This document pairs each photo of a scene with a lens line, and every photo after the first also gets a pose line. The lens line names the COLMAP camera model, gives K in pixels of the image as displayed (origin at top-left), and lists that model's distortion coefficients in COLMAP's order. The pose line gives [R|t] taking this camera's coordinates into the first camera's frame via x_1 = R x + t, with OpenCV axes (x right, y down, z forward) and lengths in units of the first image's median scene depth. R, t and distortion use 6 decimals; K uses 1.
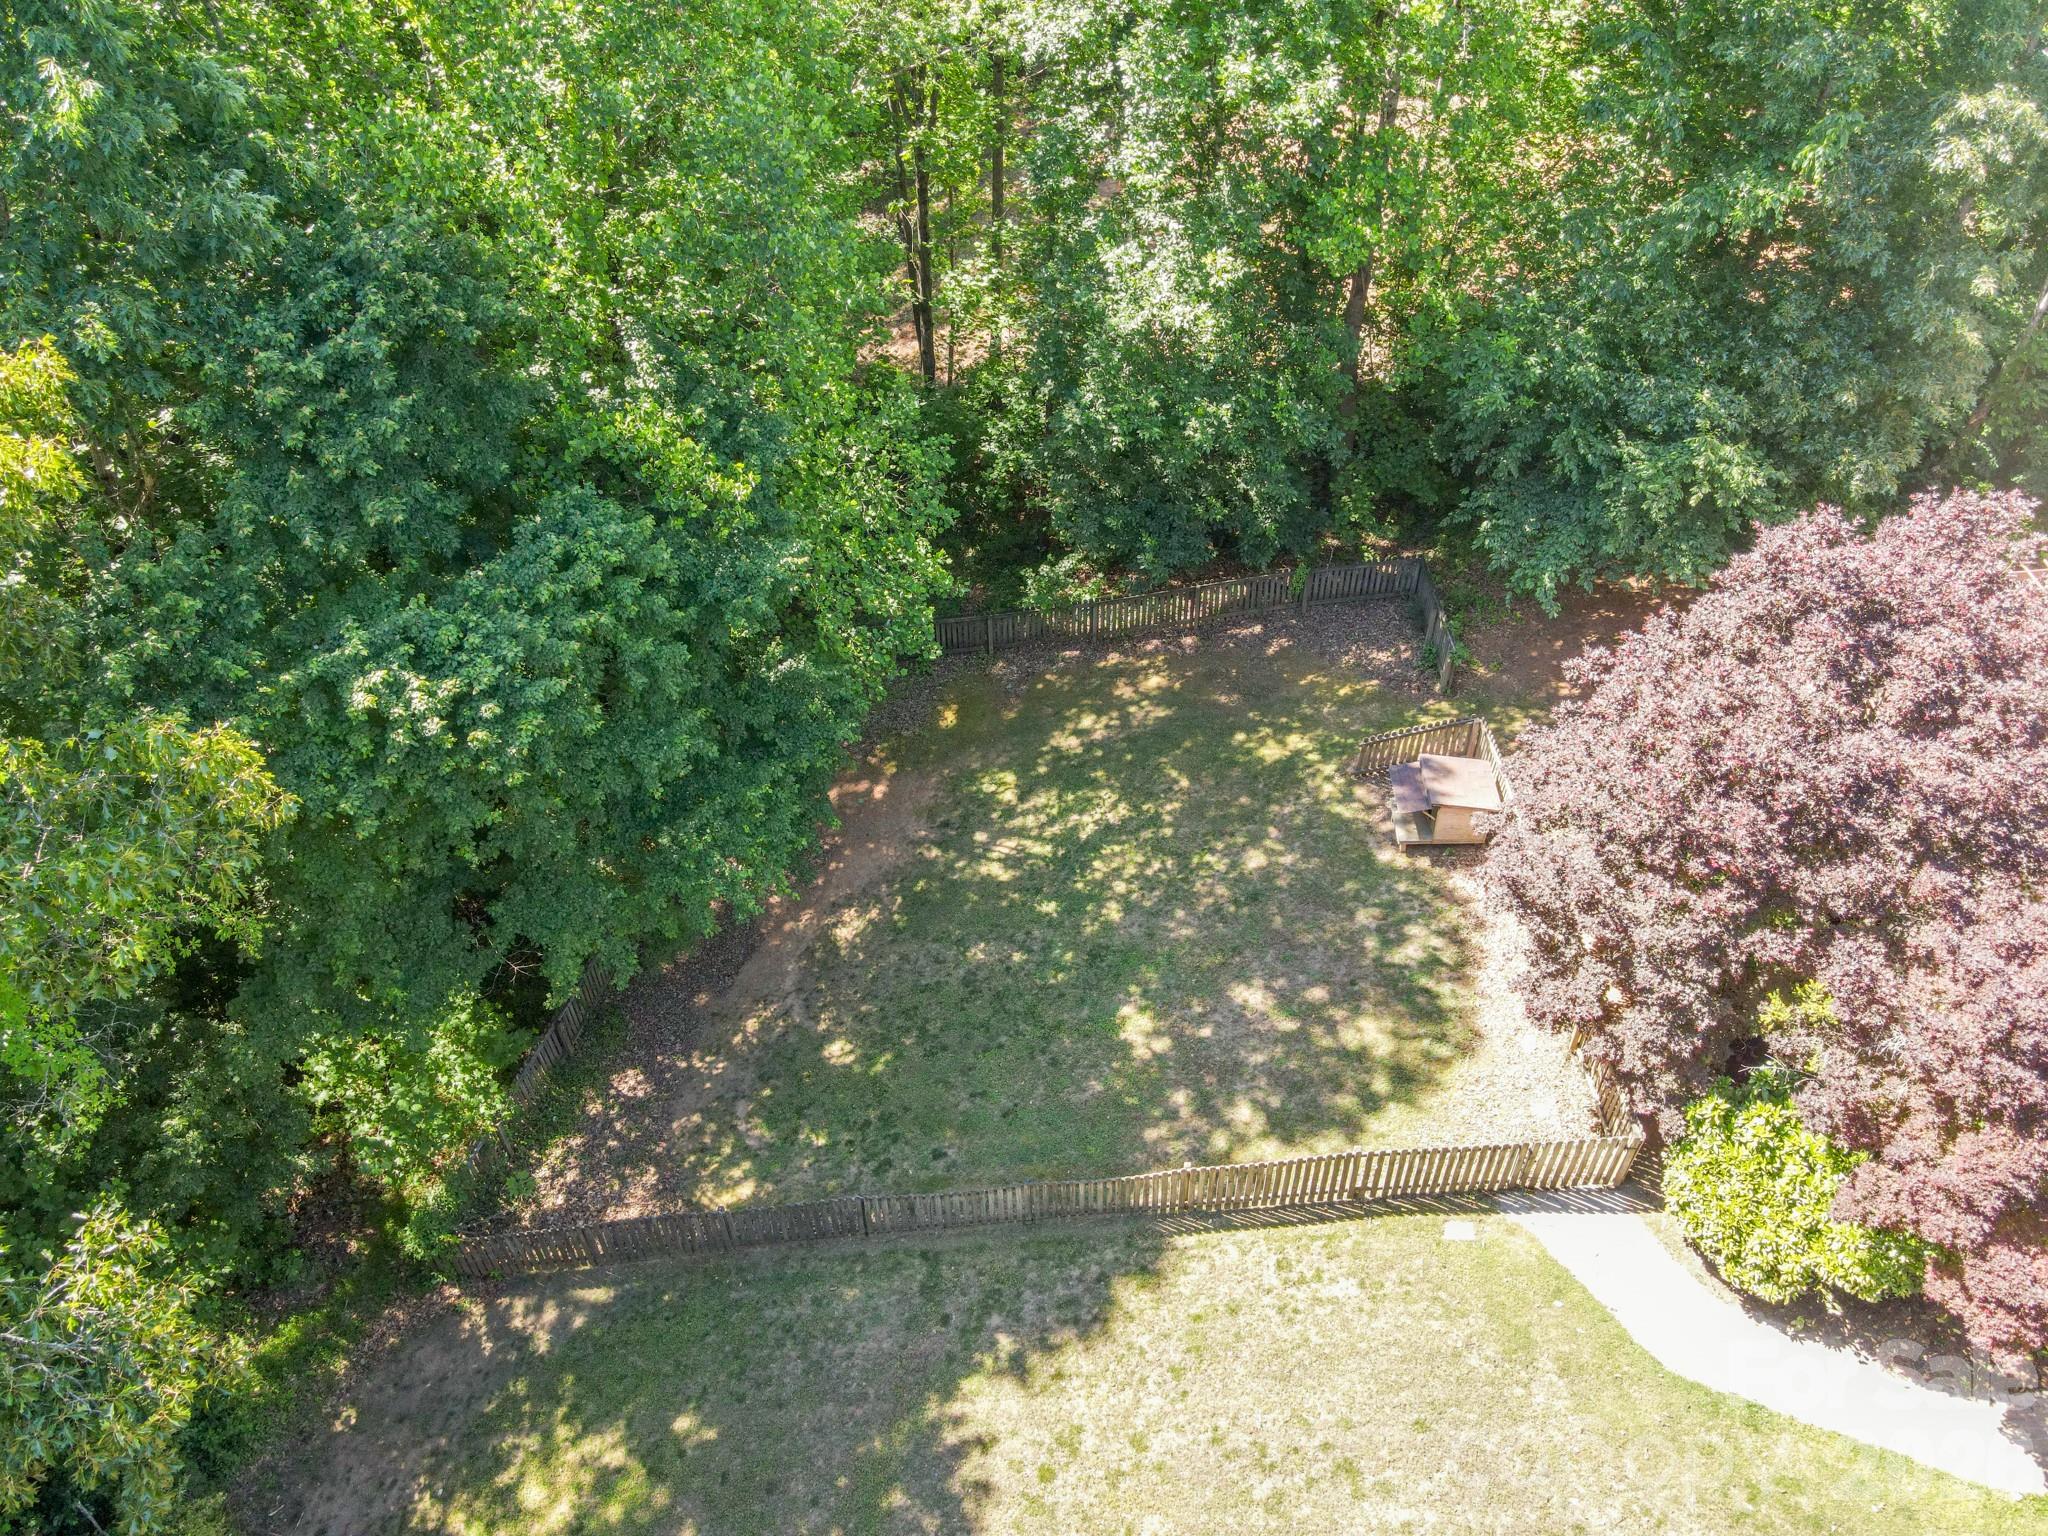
lens RADIAL K [[1514.1, 0, 1024.0], [0, 1514.1, 768.0], [0, 0, 1]] dist [0.017522, 0.005529]
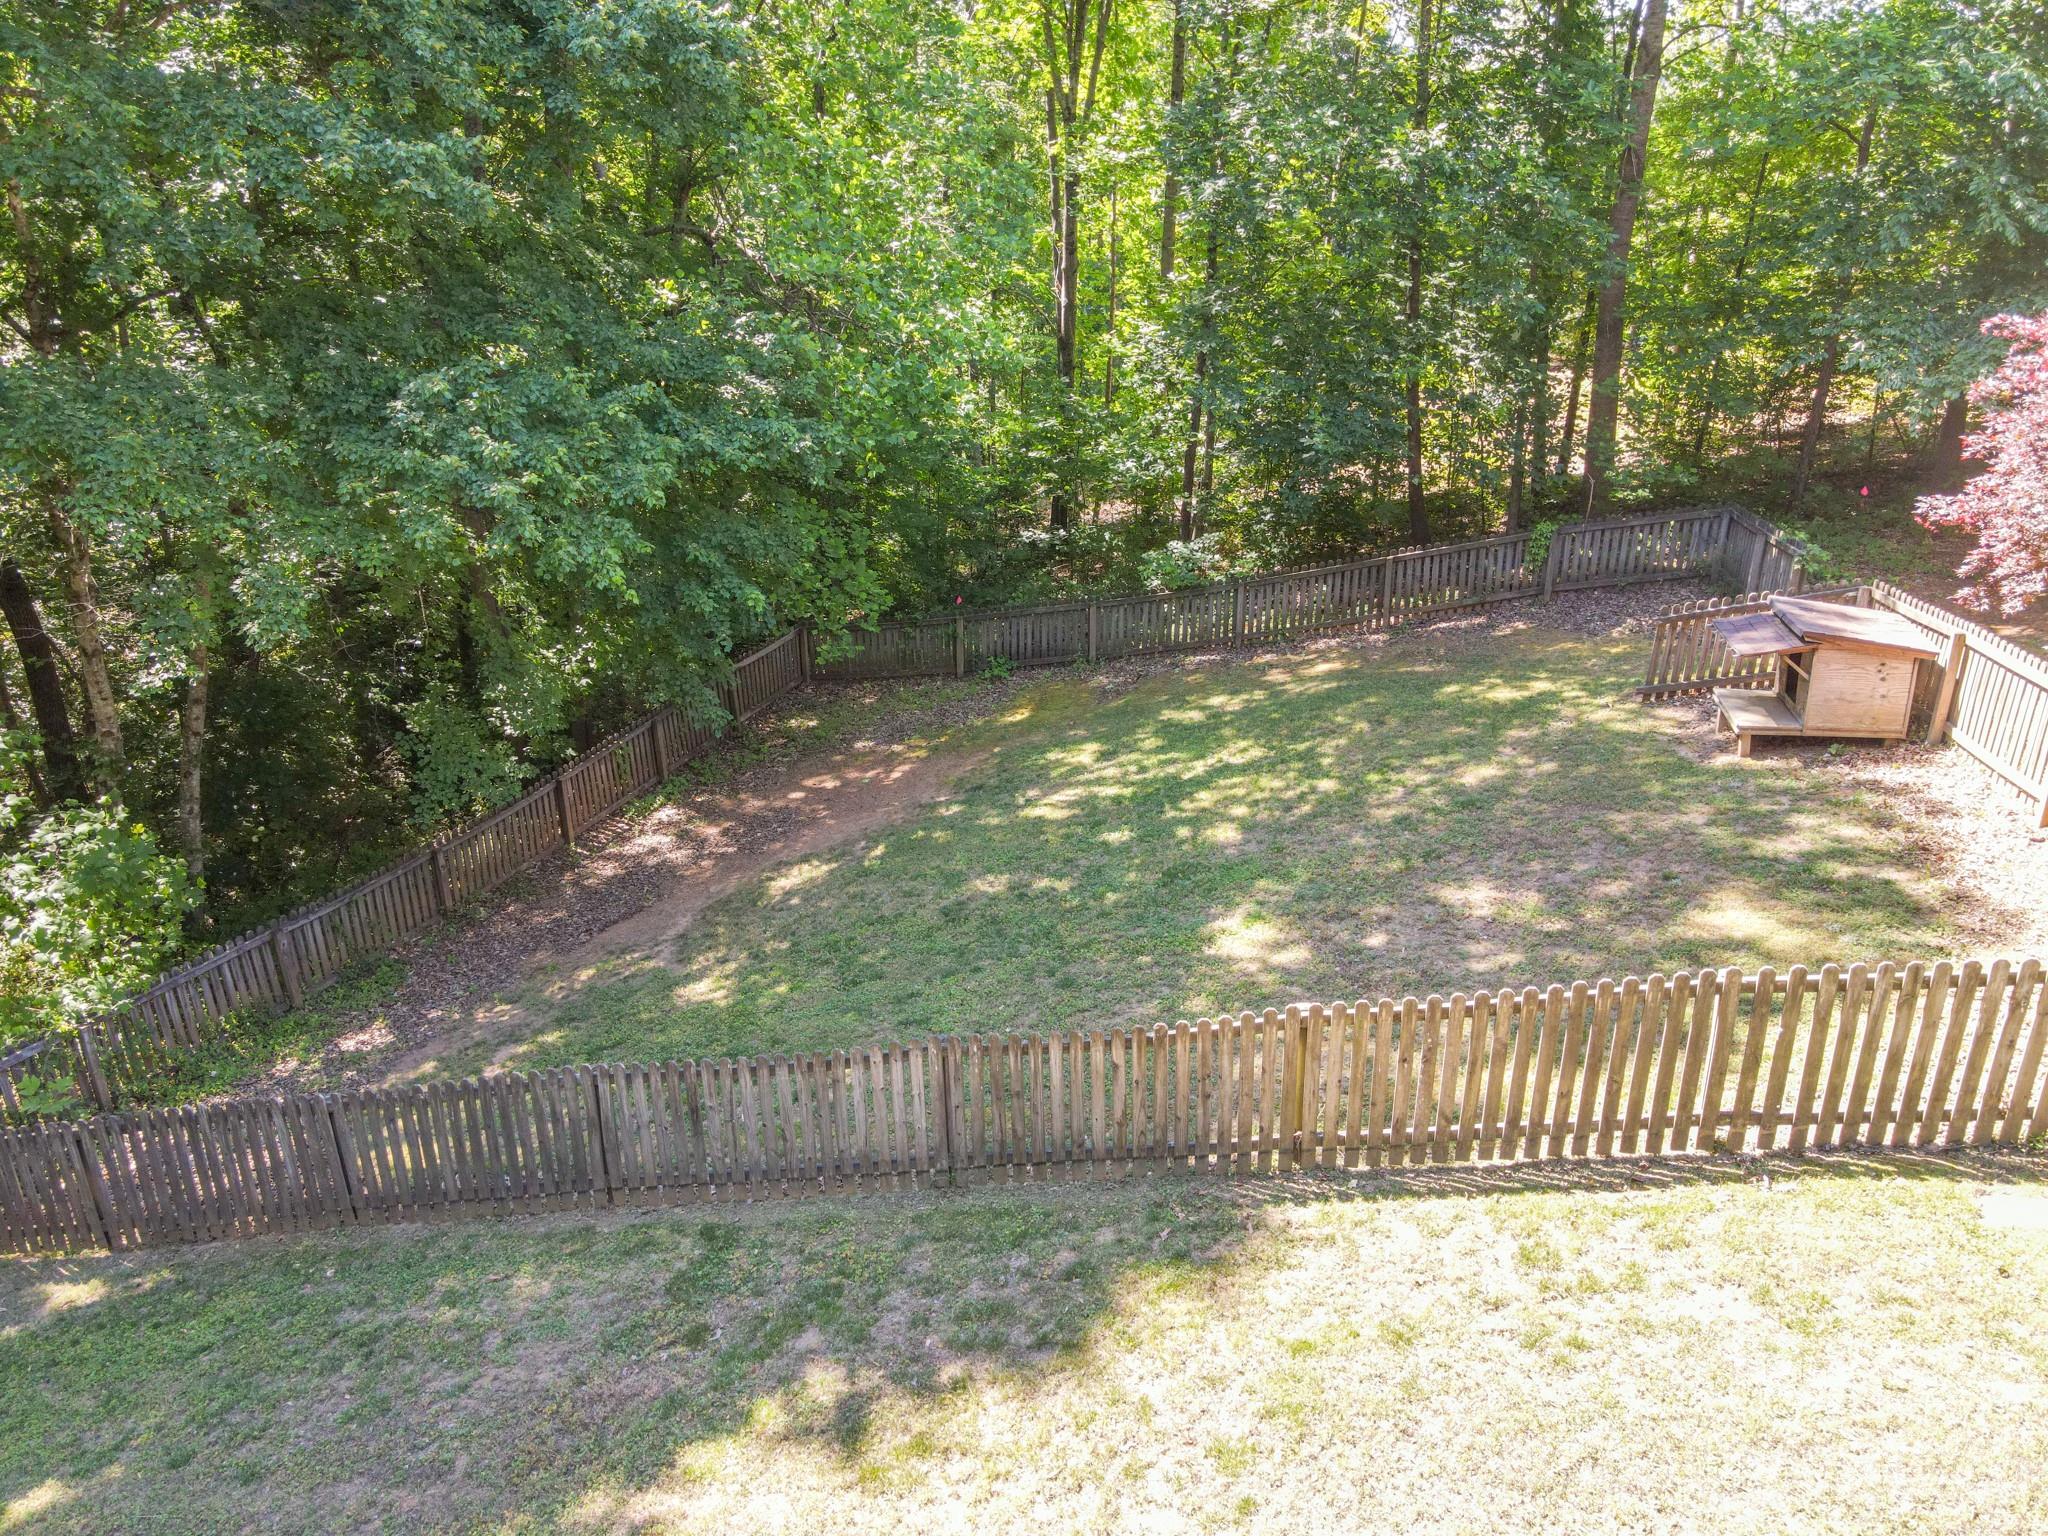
lens RADIAL K [[1514.1, 0, 1024.0], [0, 1514.1, 768.0], [0, 0, 1]] dist [0.017522, 0.005529]
pose [[0.986924, 0.063389, -0.148198, 0.088013], [-0.109127, 0.939430, -0.324905, 0.339052], [0.118626, 0.336829, 0.934063, 0.560225]]
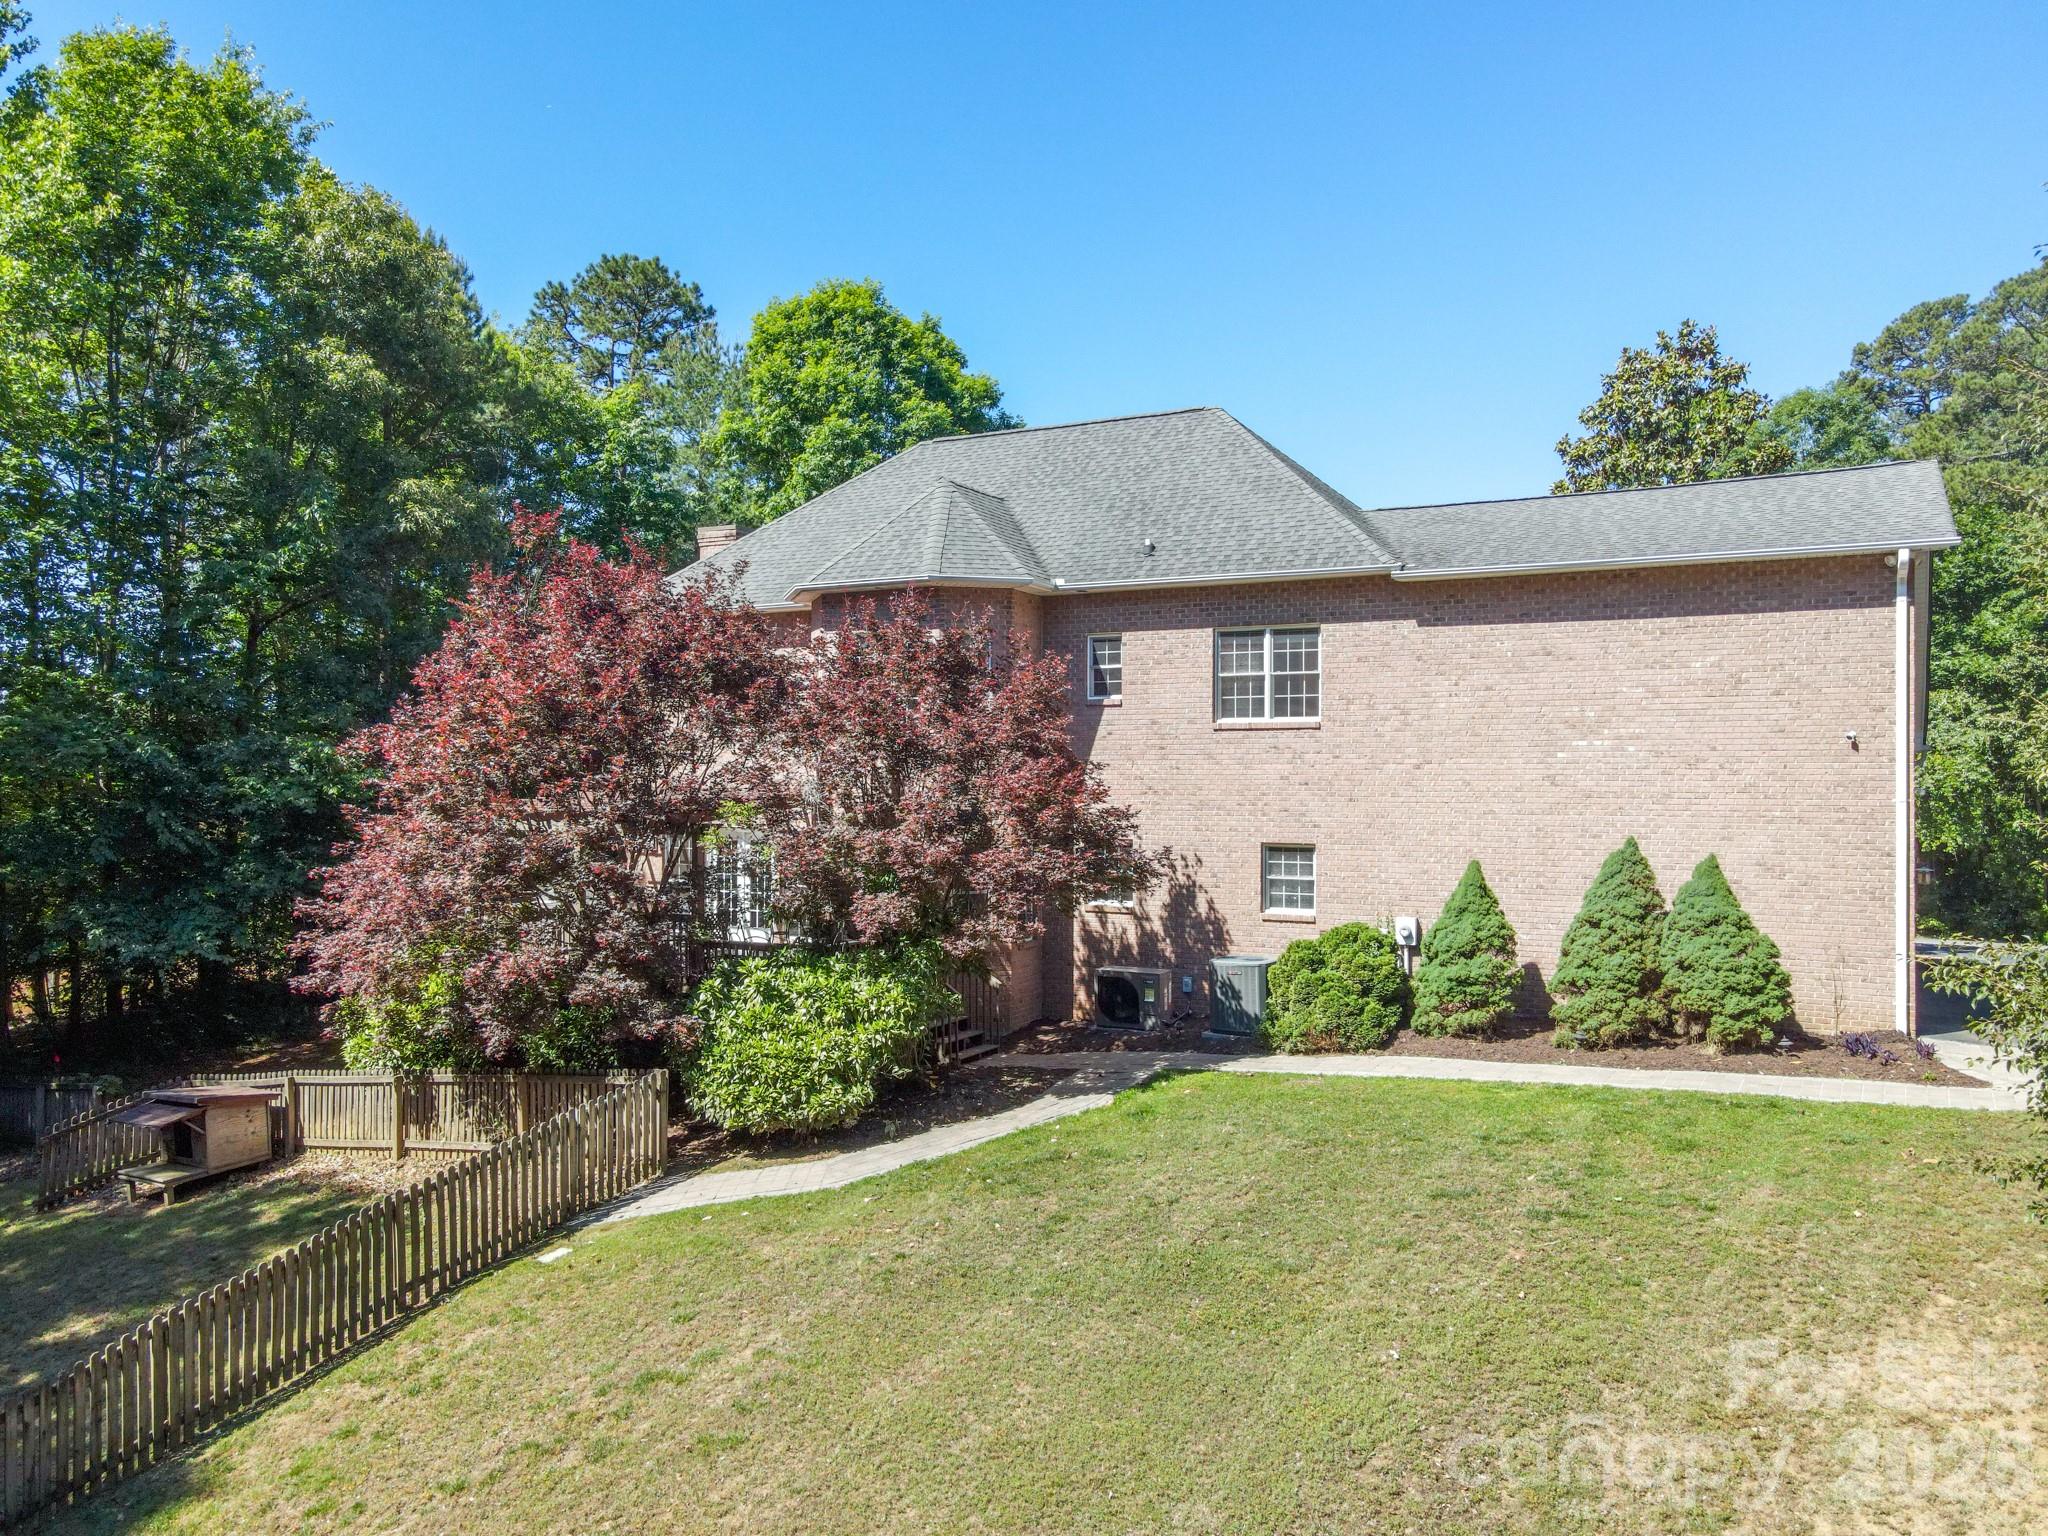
lens RADIAL K [[1514.1, 0, 1024.0], [0, 1514.1, 768.0], [0, 0, 1]] dist [0.017522, 0.005529]
pose [[0.471181, 0.021345, 0.881778, -0.274714], [0.597346, 0.727829, -0.336813, 0.507686], [-0.648973, 0.685427, 0.330189, 0.407059]]
